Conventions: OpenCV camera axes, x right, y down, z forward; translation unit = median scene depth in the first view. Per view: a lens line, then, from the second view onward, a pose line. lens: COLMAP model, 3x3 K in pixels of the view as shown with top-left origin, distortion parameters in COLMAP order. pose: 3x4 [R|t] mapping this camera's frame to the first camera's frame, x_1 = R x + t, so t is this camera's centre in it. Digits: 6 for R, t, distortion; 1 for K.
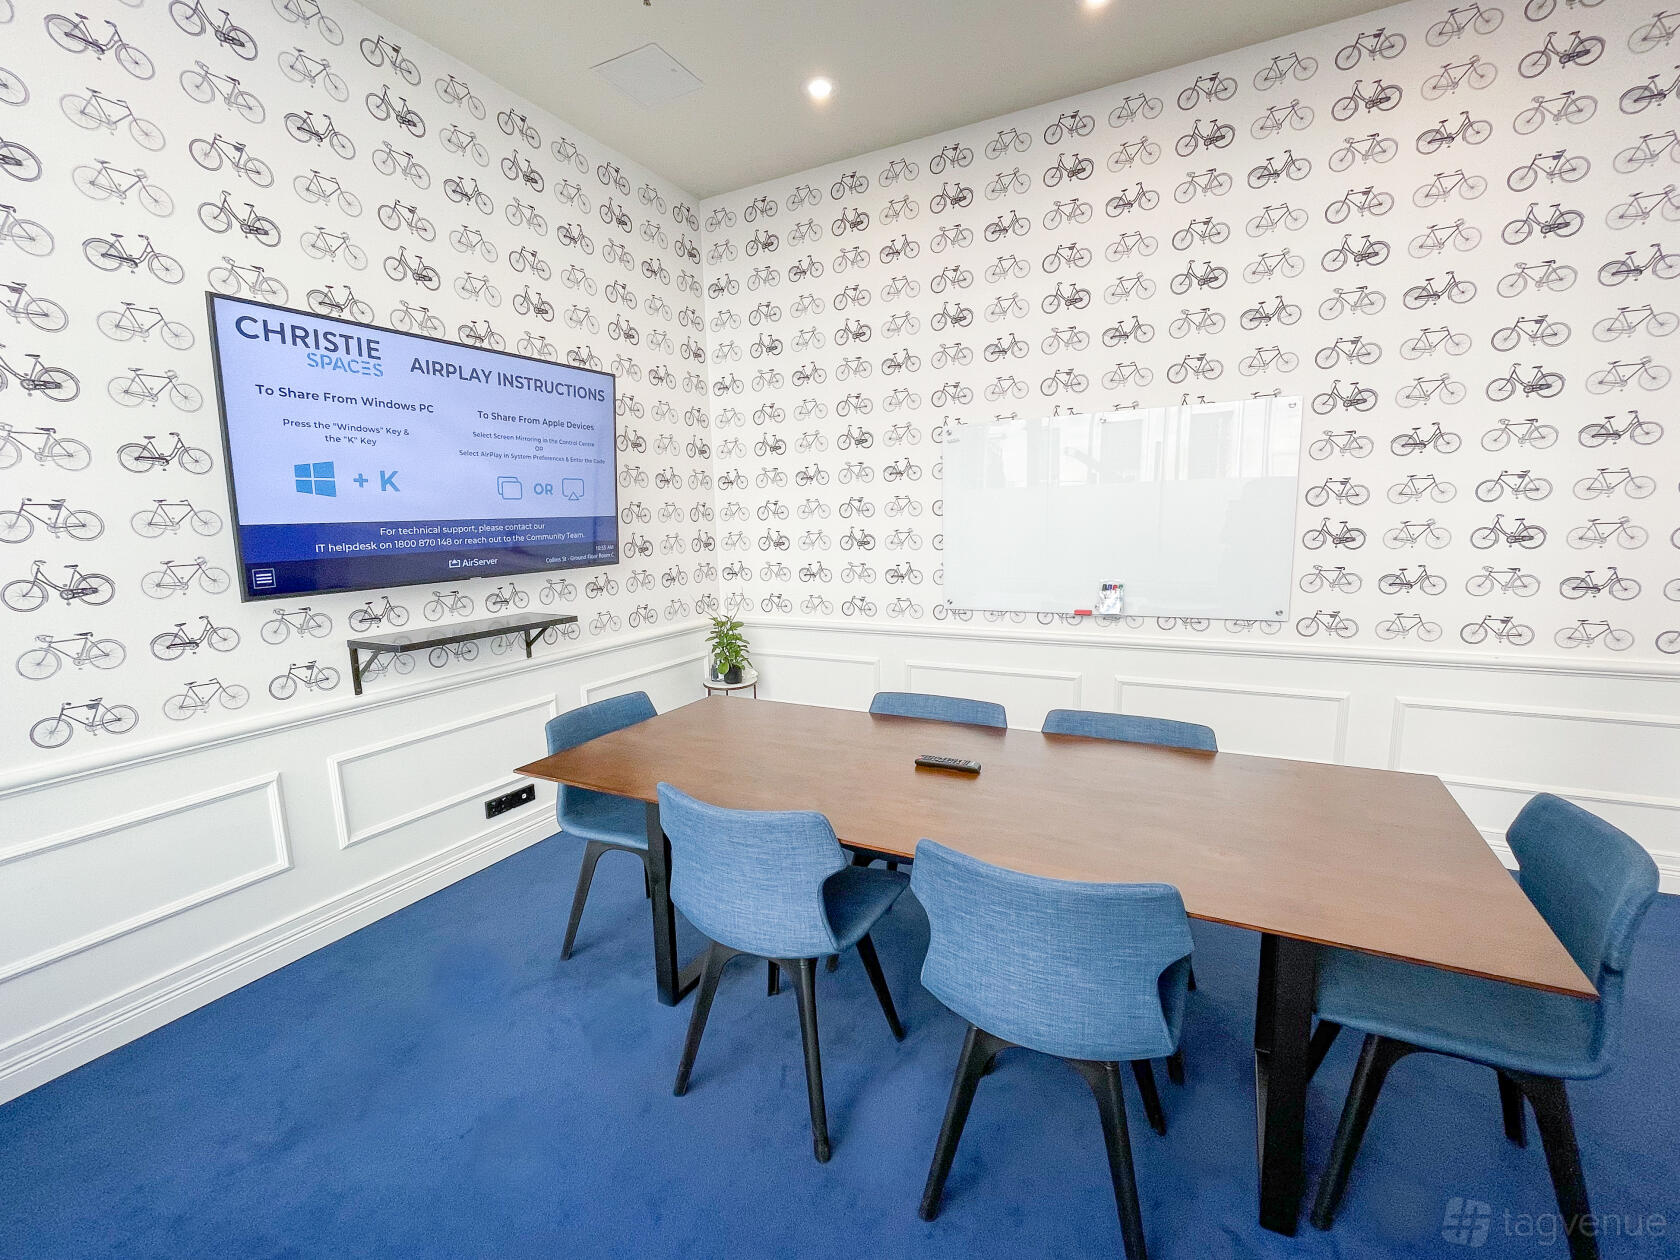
lens RADIAL K [[728.2, 0, 840.0], [0, 728.2, 630.0], [0, 0, 1]] dist [-0.000734, 0.000344]
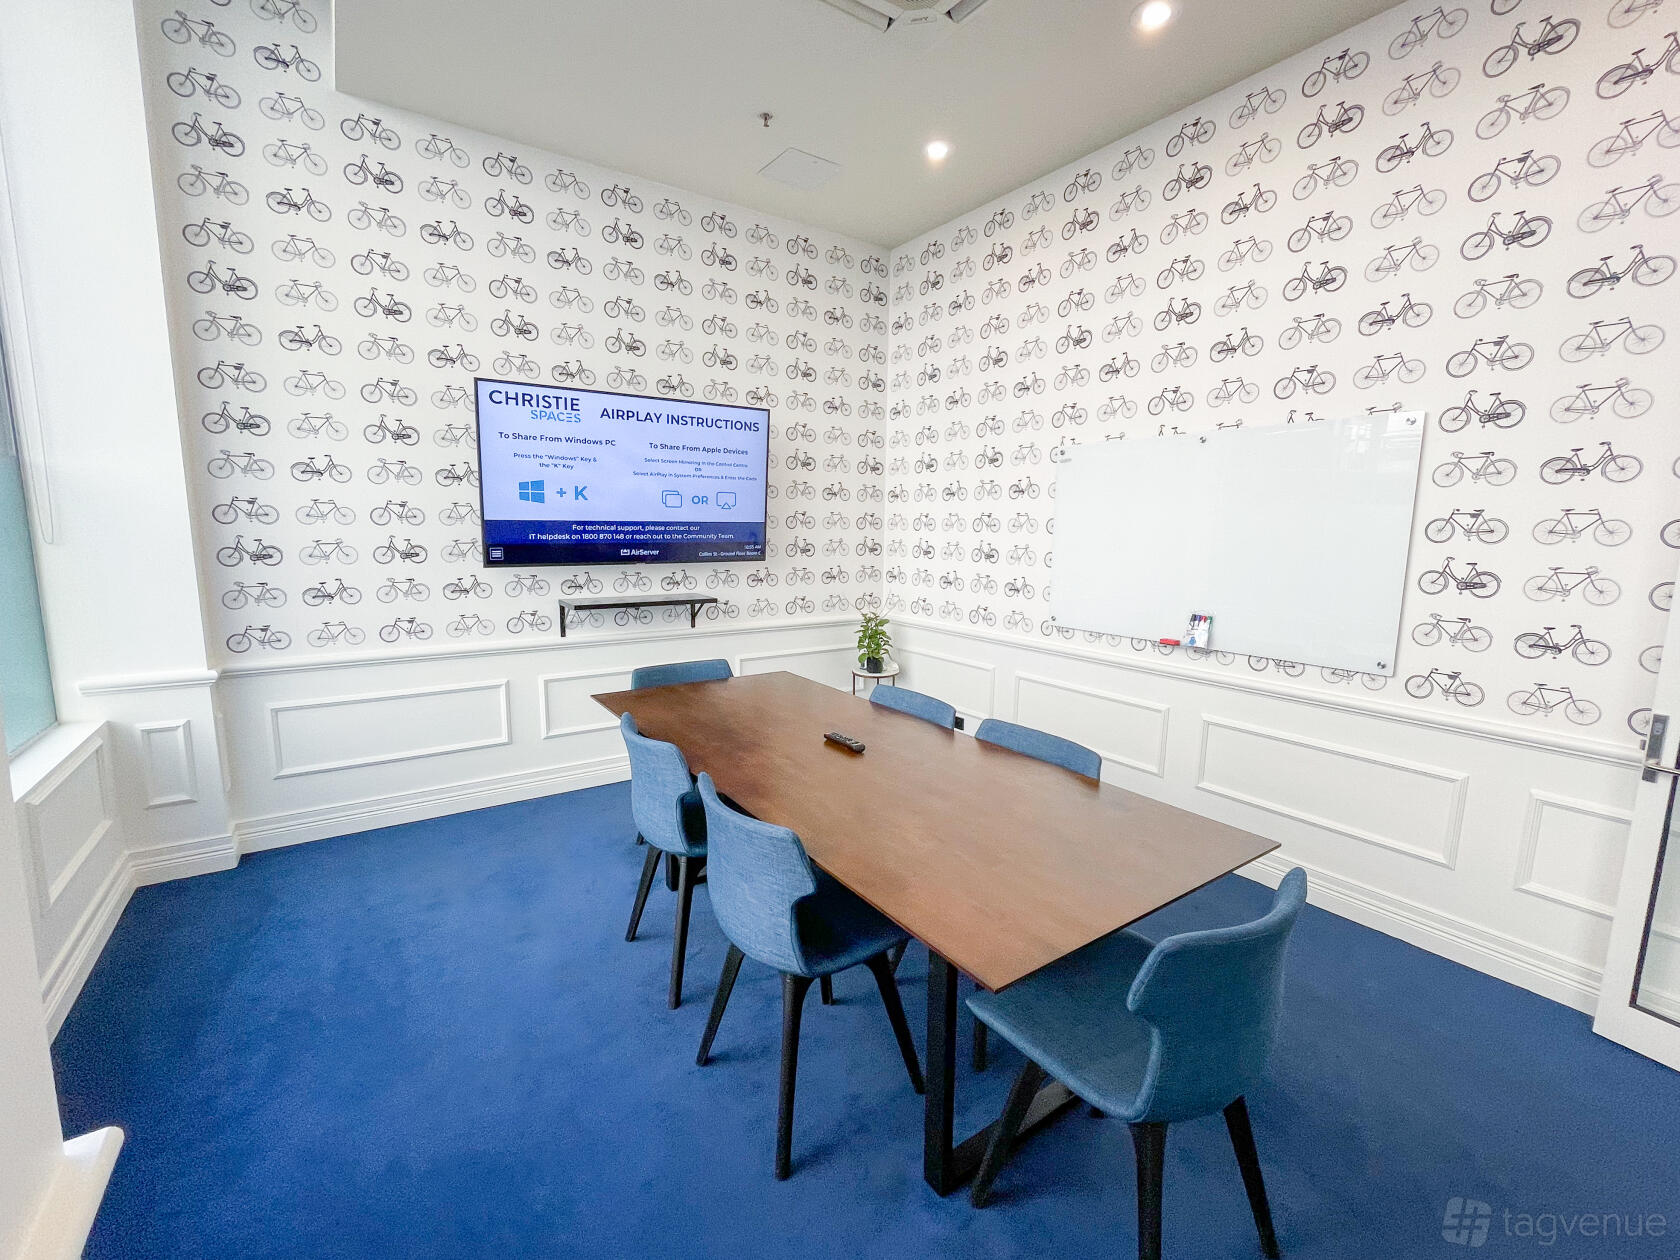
lens RADIAL K [[718.5, 0, 840.0], [0, 718.5, 630.0], [0, 0, 1]] dist [0.002085, -0.000712]
pose [[0.884823, 0.105877, -0.453738, 0.436225], [-0.108628, 0.993880, 0.020081, -0.013634], [0.453087, 0.031520, 0.890909, -0.035858]]
